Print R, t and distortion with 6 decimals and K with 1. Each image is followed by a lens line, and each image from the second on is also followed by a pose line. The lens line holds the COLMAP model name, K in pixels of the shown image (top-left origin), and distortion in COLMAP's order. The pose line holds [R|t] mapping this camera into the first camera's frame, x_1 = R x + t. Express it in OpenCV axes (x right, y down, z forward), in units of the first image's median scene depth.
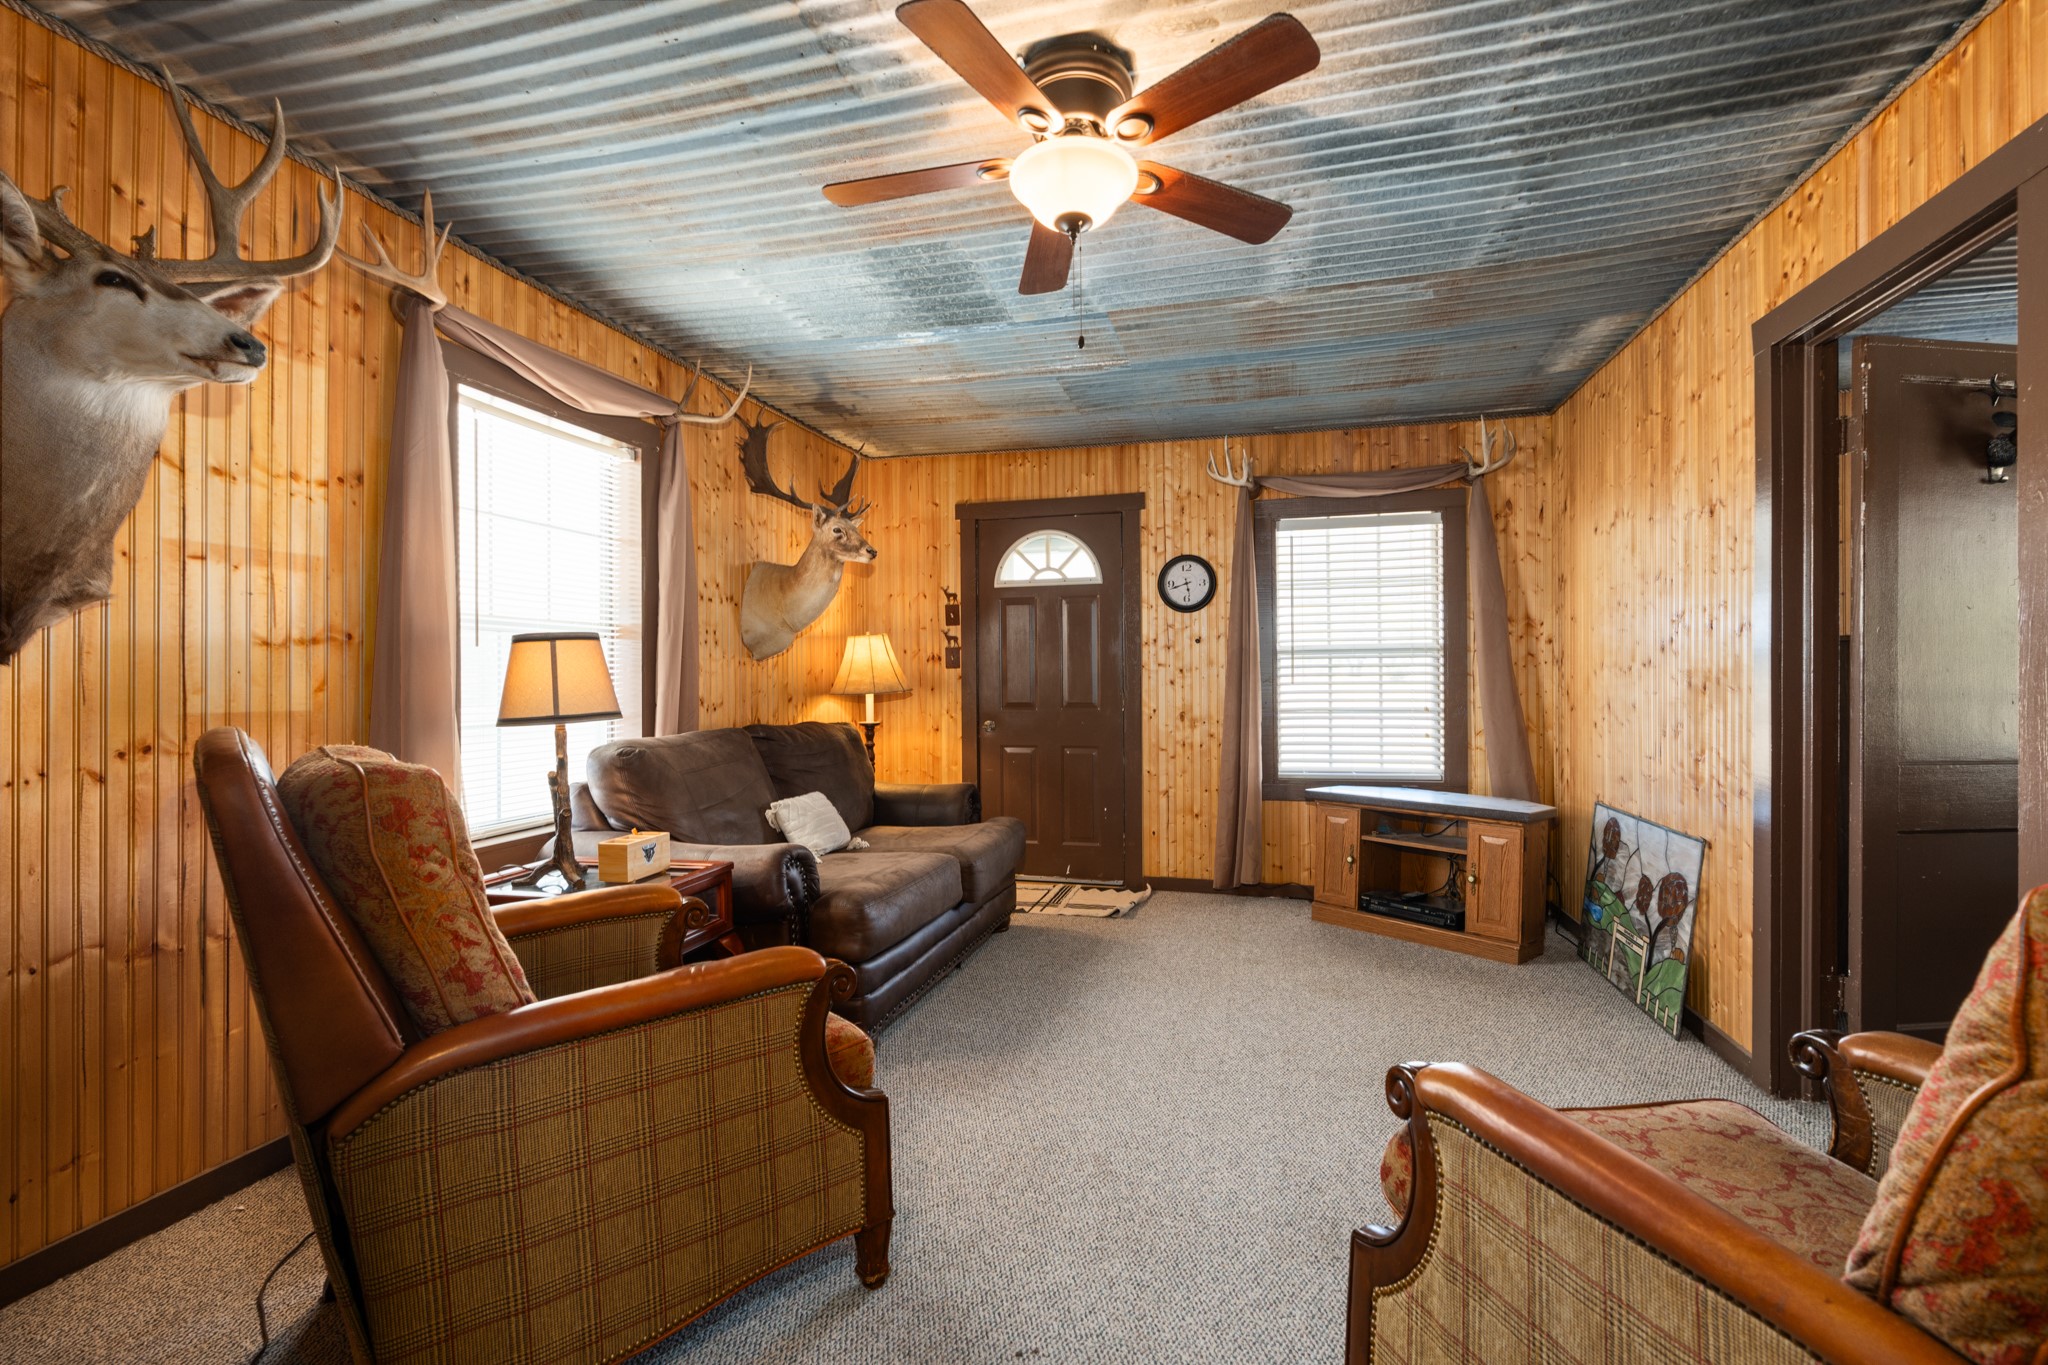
lens RADIAL K [[928.6, 0, 1015.4], [0, 928.6, 678.8], [0, 0, 1]] dist [-0.003889, -0.000191]
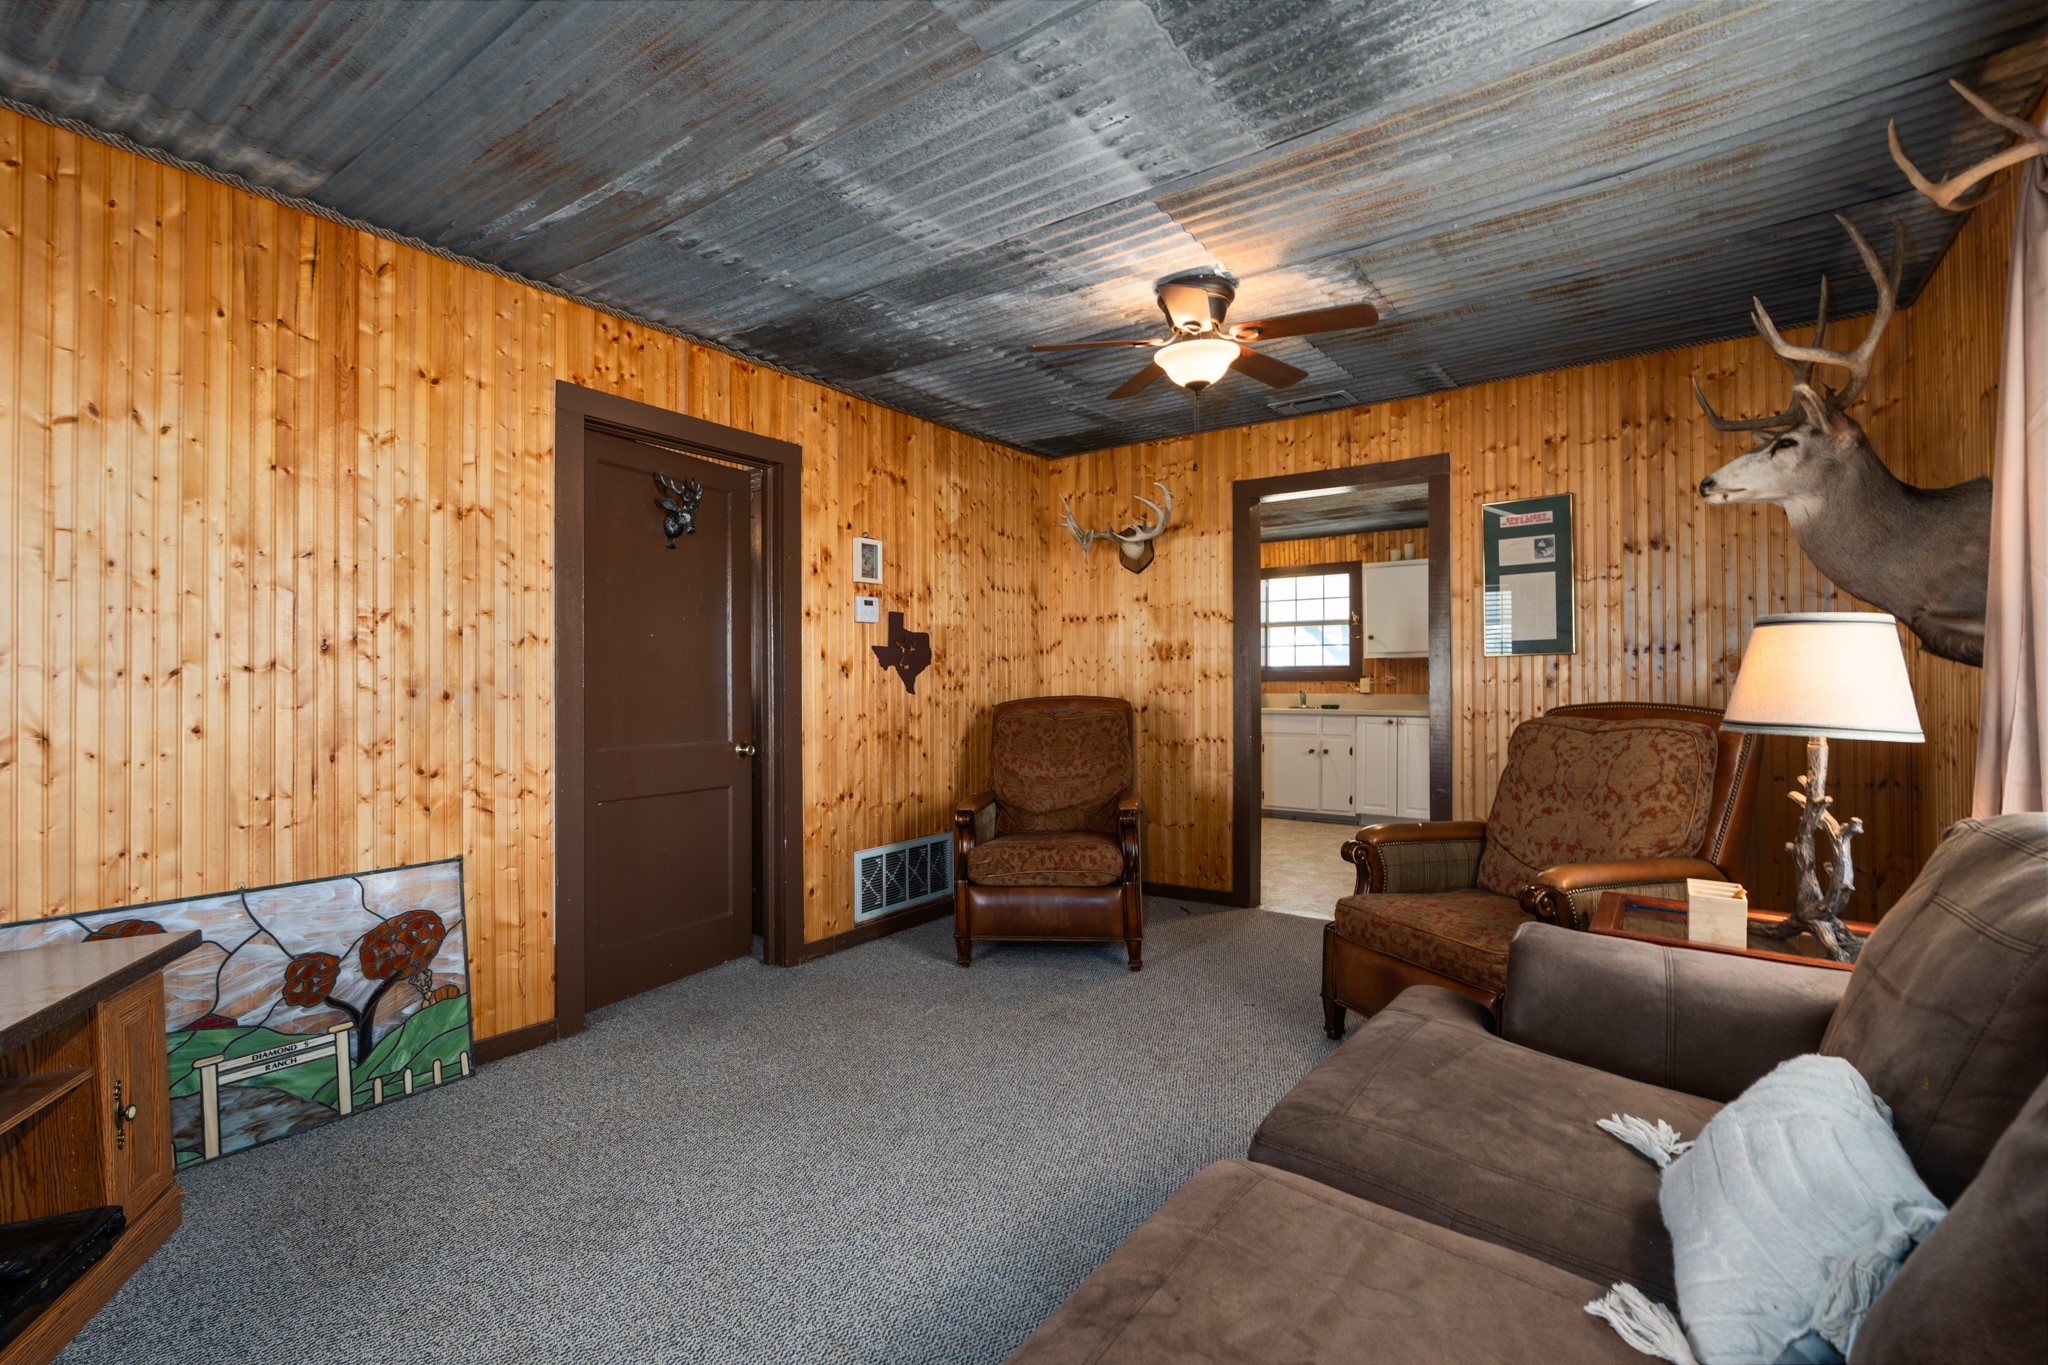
lens RADIAL K [[928.6, 0, 1015.4], [0, 928.6, 678.8], [0, 0, 1]] dist [-0.003889, -0.000191]
pose [[-0.935296, 0.004250, 0.353841, -0.116721], [0.002807, 0.999986, -0.004592, -0.002547], [-0.353855, -0.003301, -0.935294, 1.542516]]
